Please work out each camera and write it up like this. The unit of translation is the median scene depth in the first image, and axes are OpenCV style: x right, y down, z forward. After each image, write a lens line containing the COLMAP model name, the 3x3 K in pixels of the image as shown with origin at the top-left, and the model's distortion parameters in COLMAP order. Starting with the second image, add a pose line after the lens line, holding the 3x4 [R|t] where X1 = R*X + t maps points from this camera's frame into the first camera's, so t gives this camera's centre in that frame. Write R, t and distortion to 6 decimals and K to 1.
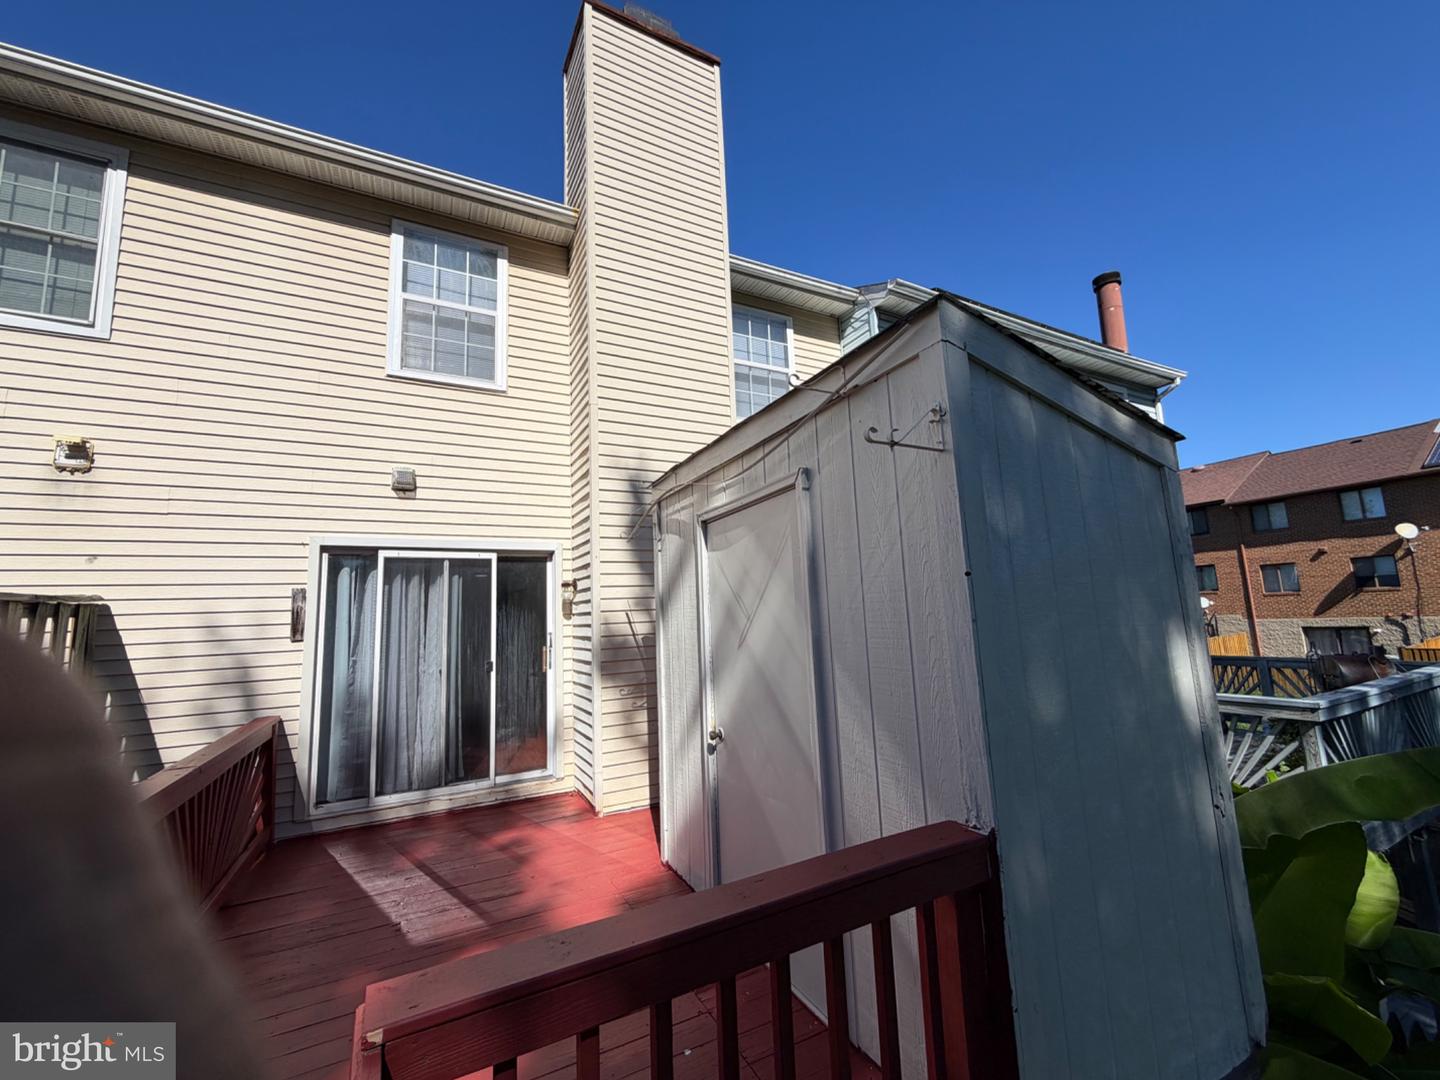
lens RADIAL K [[575.5, 0, 715.0], [0, 575.5, 543.6], [0, 0, 1]] dist [0.000497, -0.000765]
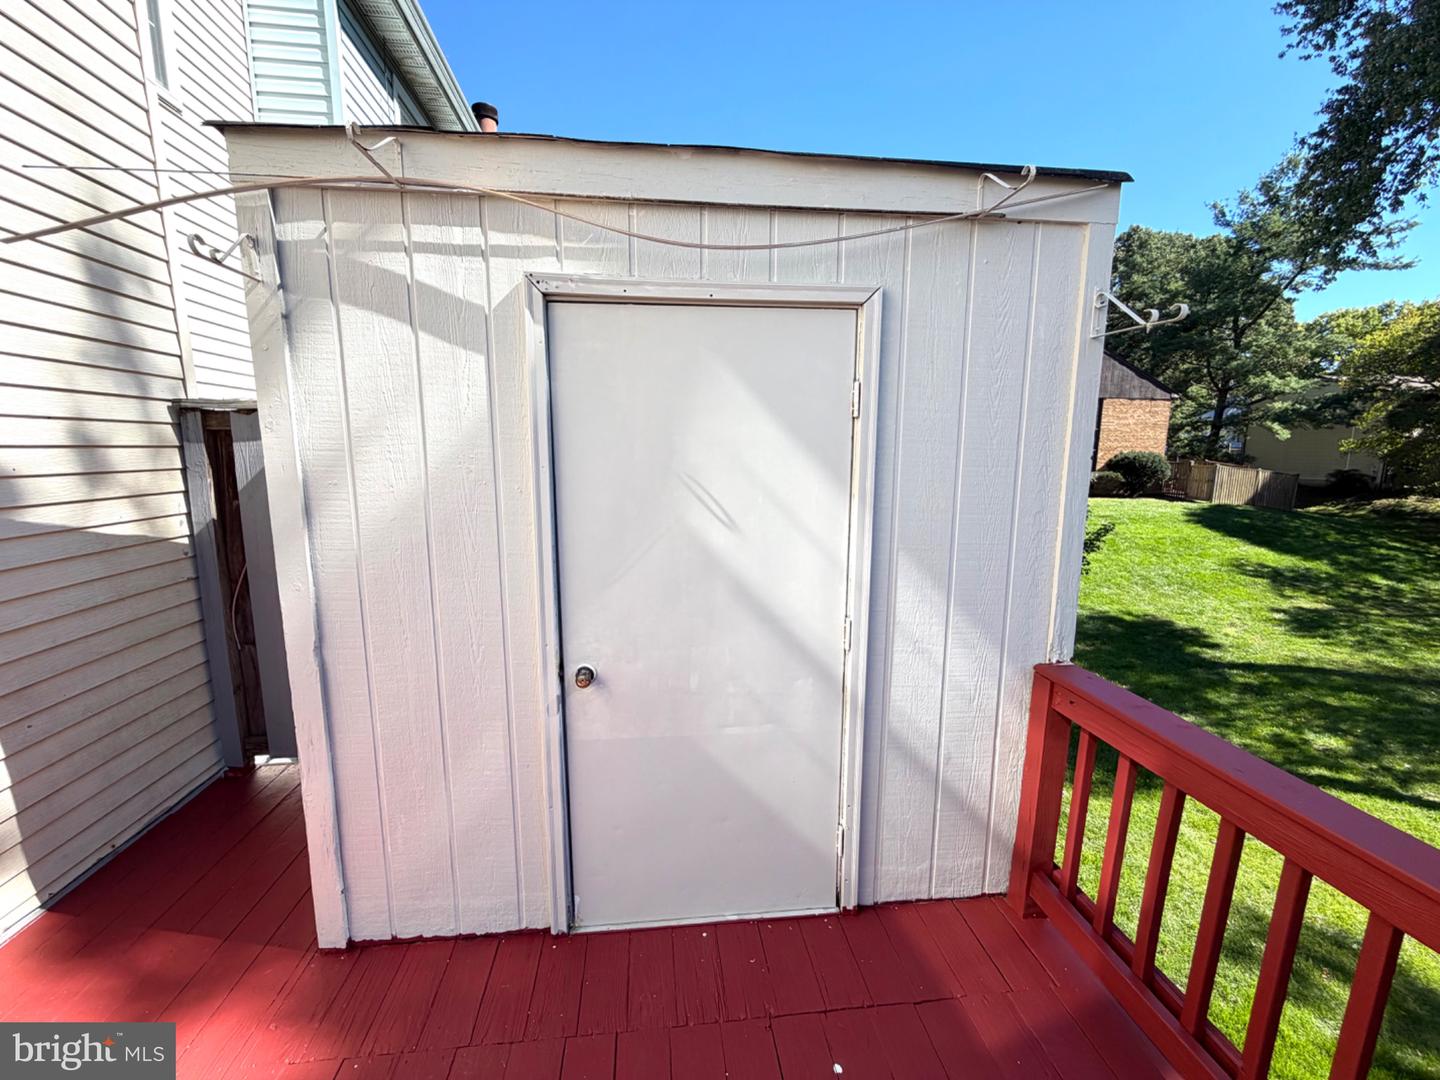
lens RADIAL K [[575.5, 0, 697.6], [0, 575.5, 542.8], [0, 0, 1]] dist [0.000497, -0.000765]
pose [[0.351199, -0.100397, 0.930903, -0.327407], [-0.144814, 0.976446, 0.159942, 0.052323], [-0.925034, -0.190979, 0.328388, 0.464101]]
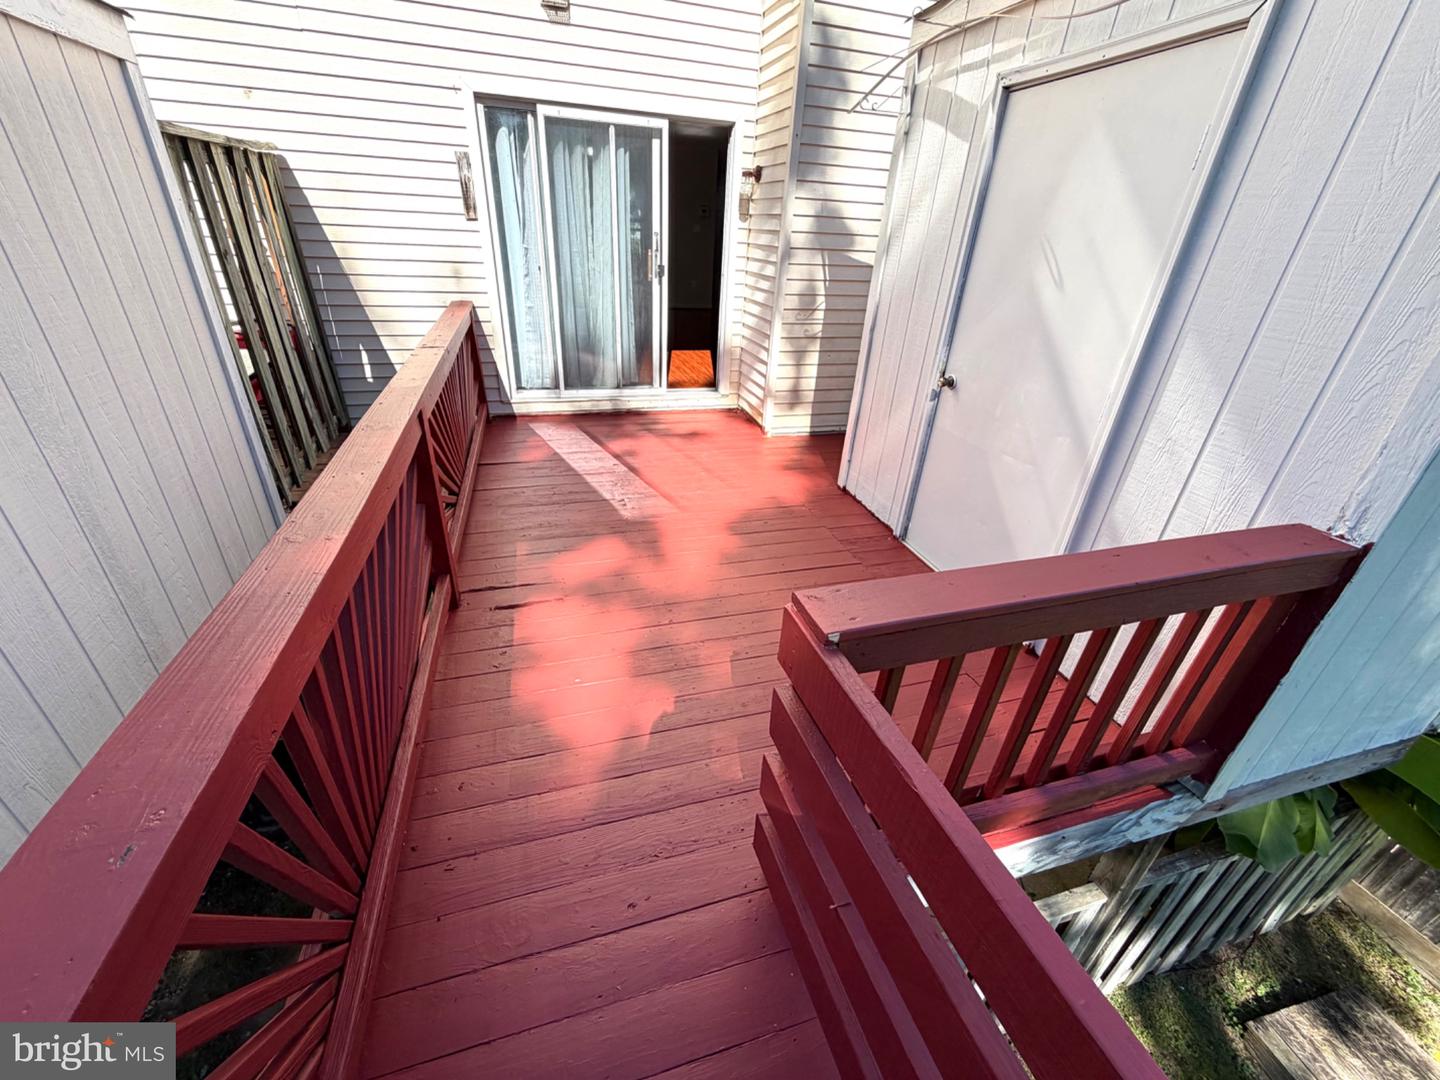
lens RADIAL K [[575.5, 0, 713.7], [0, 575.5, 543.7], [0, 0, 1]] dist [0.000497, -0.000765]
pose [[0.978557, 0.167334, -0.120110, -0.136853], [-0.063846, 0.800811, 0.595504, 0.009012], [0.195834, -0.575066, 0.794323, 0.028583]]
